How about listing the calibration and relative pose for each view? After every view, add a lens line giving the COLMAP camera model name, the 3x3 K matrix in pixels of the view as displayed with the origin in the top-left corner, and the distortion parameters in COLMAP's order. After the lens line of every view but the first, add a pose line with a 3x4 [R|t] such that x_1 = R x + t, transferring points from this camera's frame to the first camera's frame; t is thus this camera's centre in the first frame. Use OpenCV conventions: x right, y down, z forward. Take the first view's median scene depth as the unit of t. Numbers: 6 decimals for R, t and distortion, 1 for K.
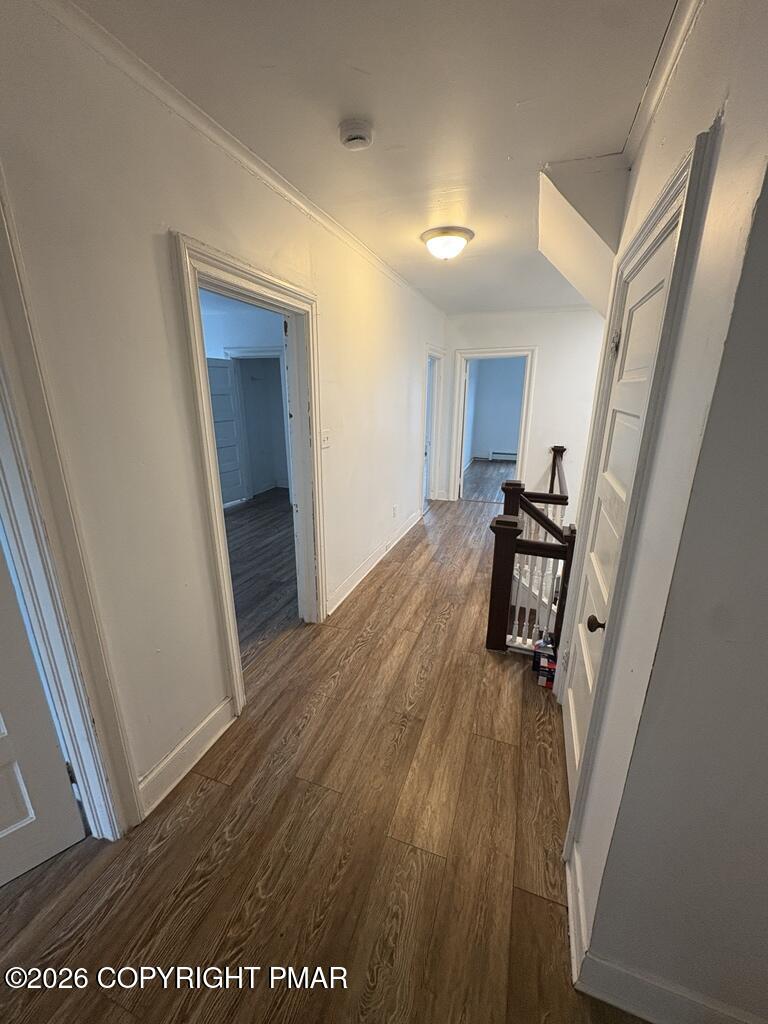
lens RADIAL K [[407.5, 0, 384.8], [0, 407.5, 512.1], [0, 0, 1]] dist [-0.000072, 0.000181]
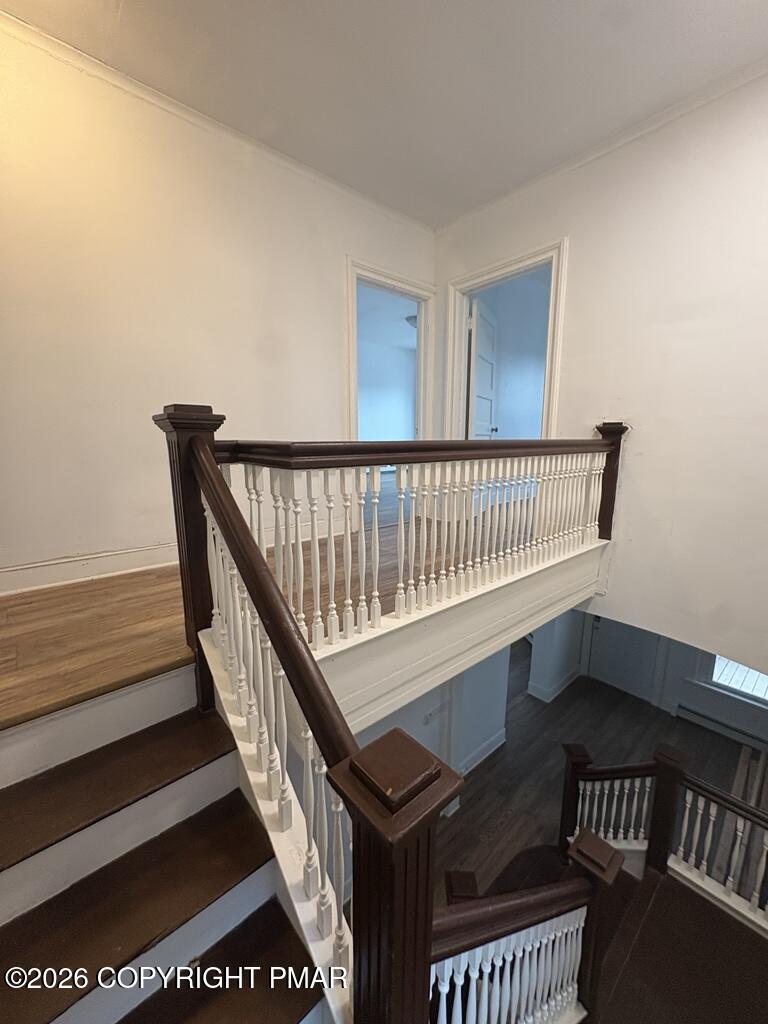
lens RADIAL K [[407.5, 0, 384.8], [0, 407.5, 512.1], [0, 0, 1]] dist [-0.000072, 0.000181]
pose [[0.870799, 0.081888, -0.484771, 0.513041], [-0.136862, 0.987431, -0.079049, 0.026486], [0.472205, 0.135182, 0.871062, 0.535136]]
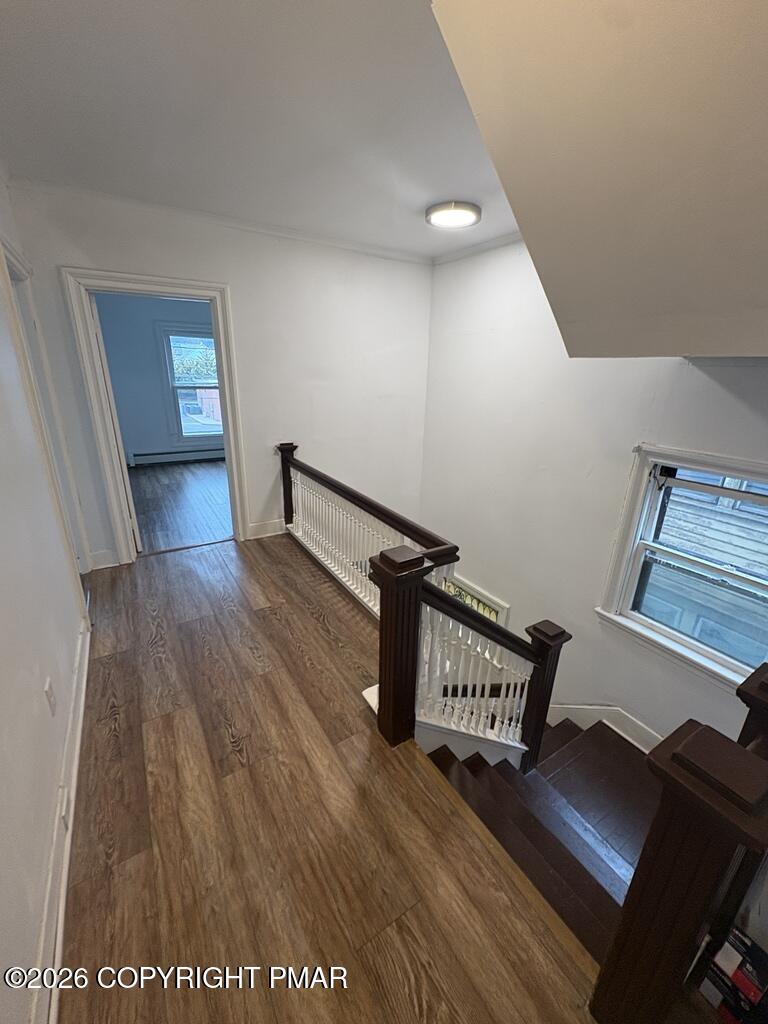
lens RADIAL K [[407.5, 0, 384.8], [0, 407.5, 512.1], [0, 0, 1]] dist [-0.000072, 0.000181]
pose [[0.612946, -0.244506, 0.751342, -0.021472], [0.204696, 0.967589, 0.147887, -0.138004], [-0.763149, 0.063150, 0.643129, 0.514543]]
